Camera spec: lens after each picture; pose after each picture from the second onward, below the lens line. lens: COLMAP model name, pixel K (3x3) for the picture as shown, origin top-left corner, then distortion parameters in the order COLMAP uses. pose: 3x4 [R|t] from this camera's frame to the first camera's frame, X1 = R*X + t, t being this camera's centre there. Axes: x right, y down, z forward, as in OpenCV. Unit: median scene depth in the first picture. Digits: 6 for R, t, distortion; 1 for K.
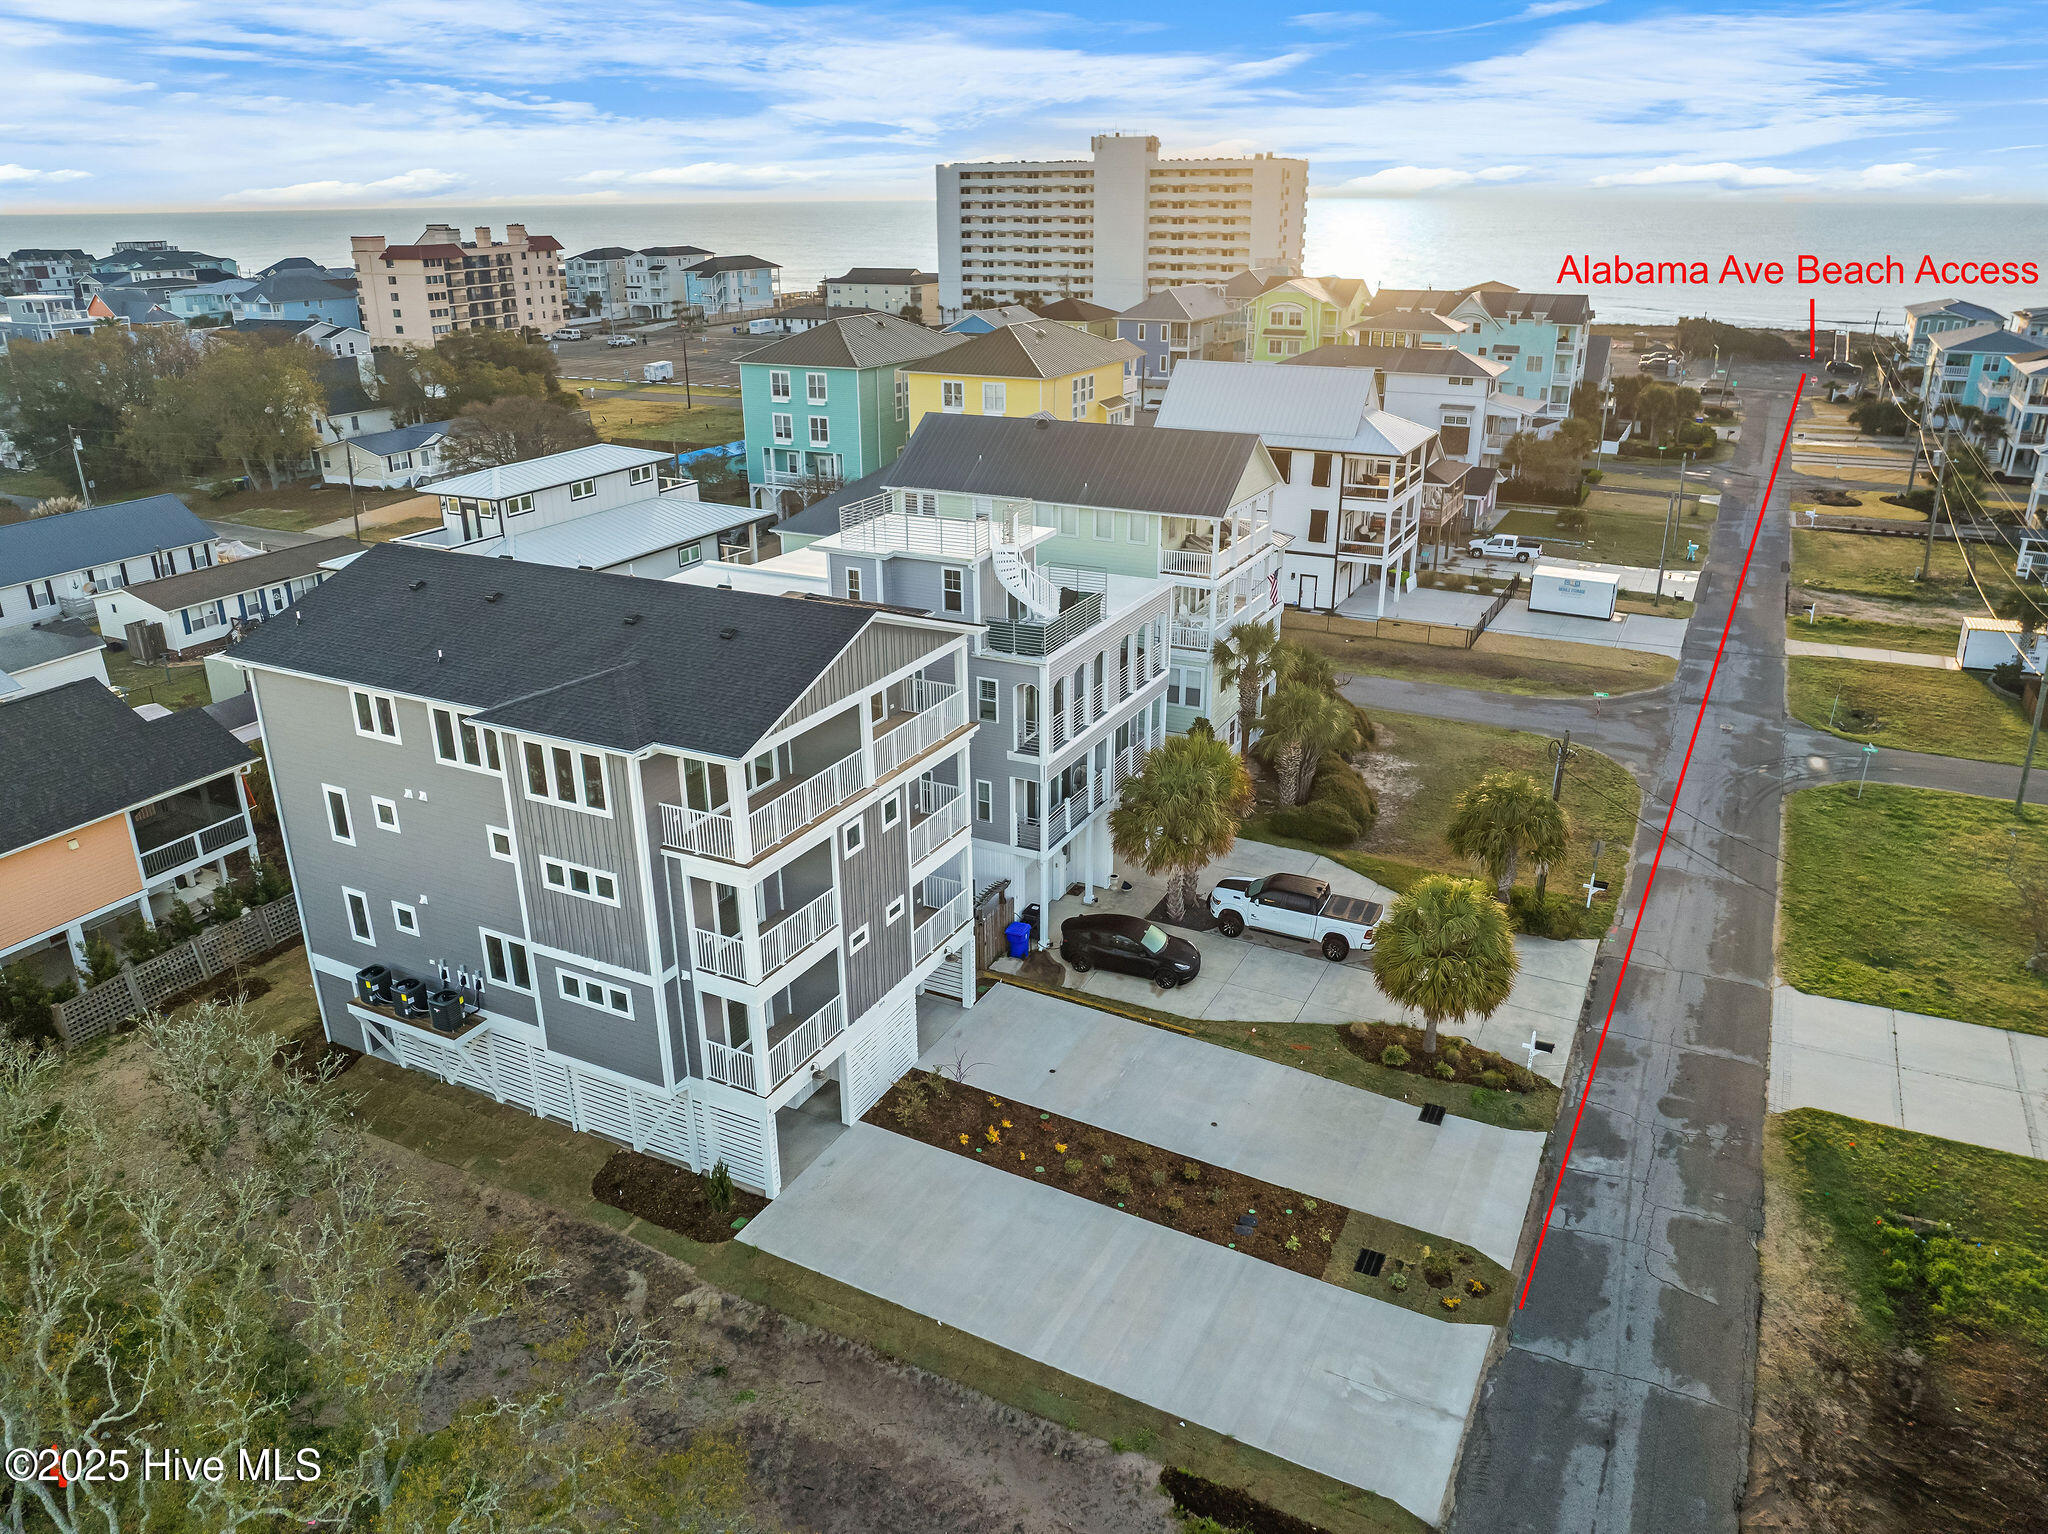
lens RADIAL K [[1447.0, 0, 1024.0], [0, 1447.0, 767.0], [0, 0, 1]] dist [-0.027218, -0.024214]
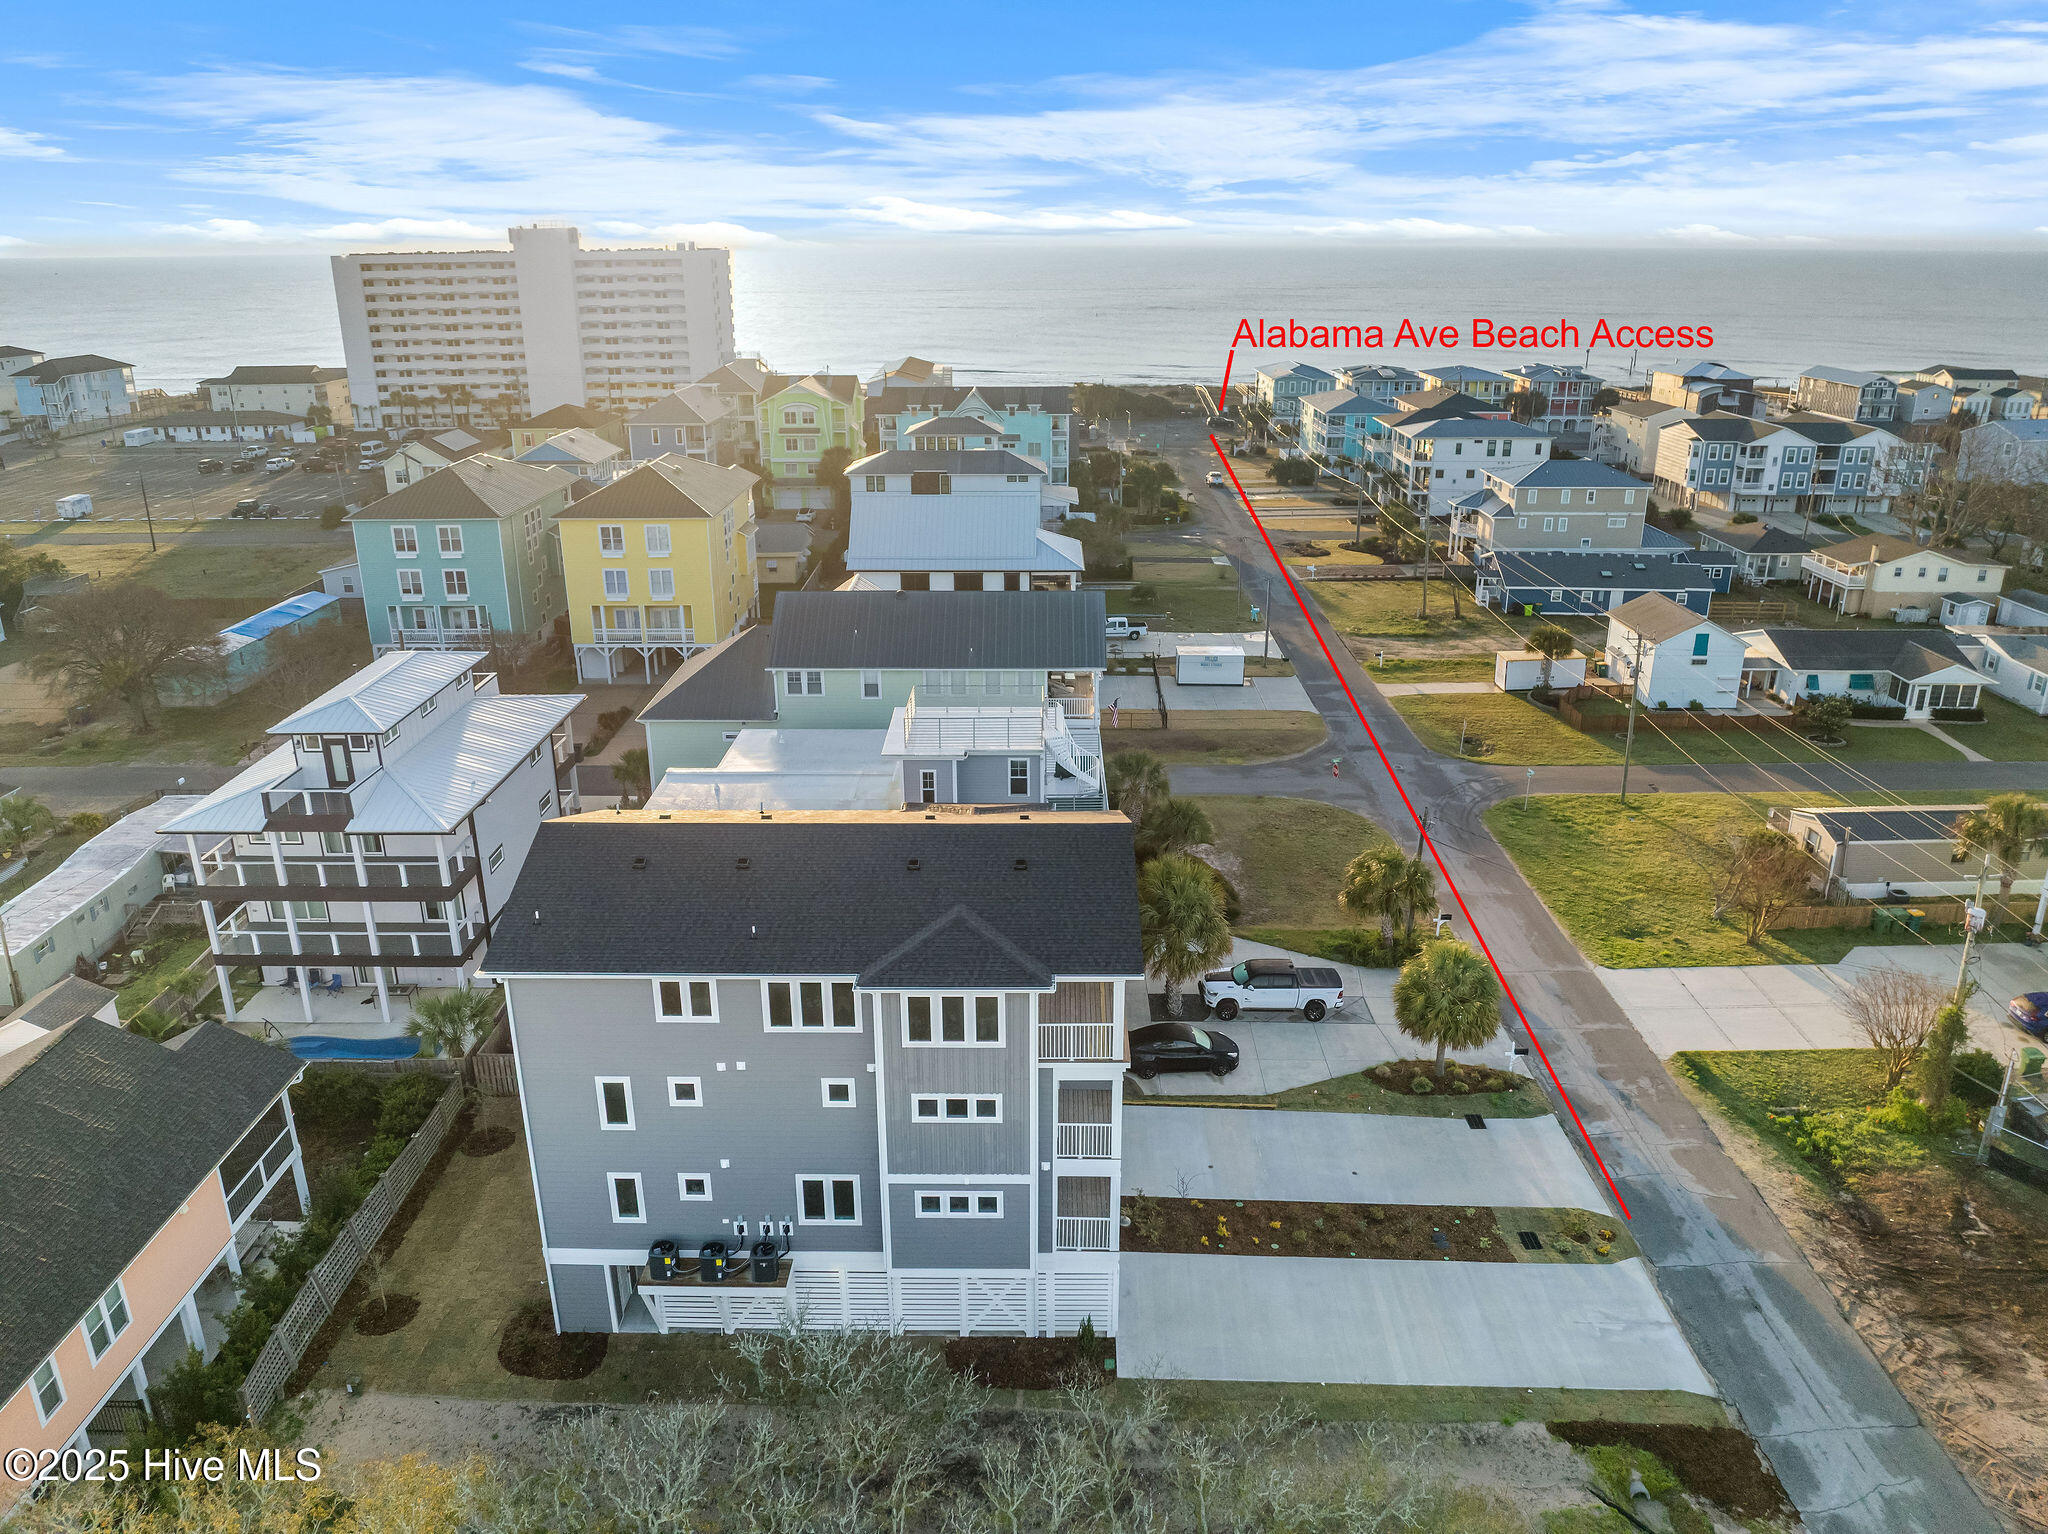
lens RADIAL K [[1447.0, 0, 1024.0], [0, 1447.0, 767.0], [0, 0, 1]] dist [-0.027218, -0.024214]
pose [[0.897004, -0.149475, 0.415982, -0.494344], [0.161621, 0.986834, 0.006087, -0.129866], [-0.411415, 0.061771, 0.909353, -0.040687]]
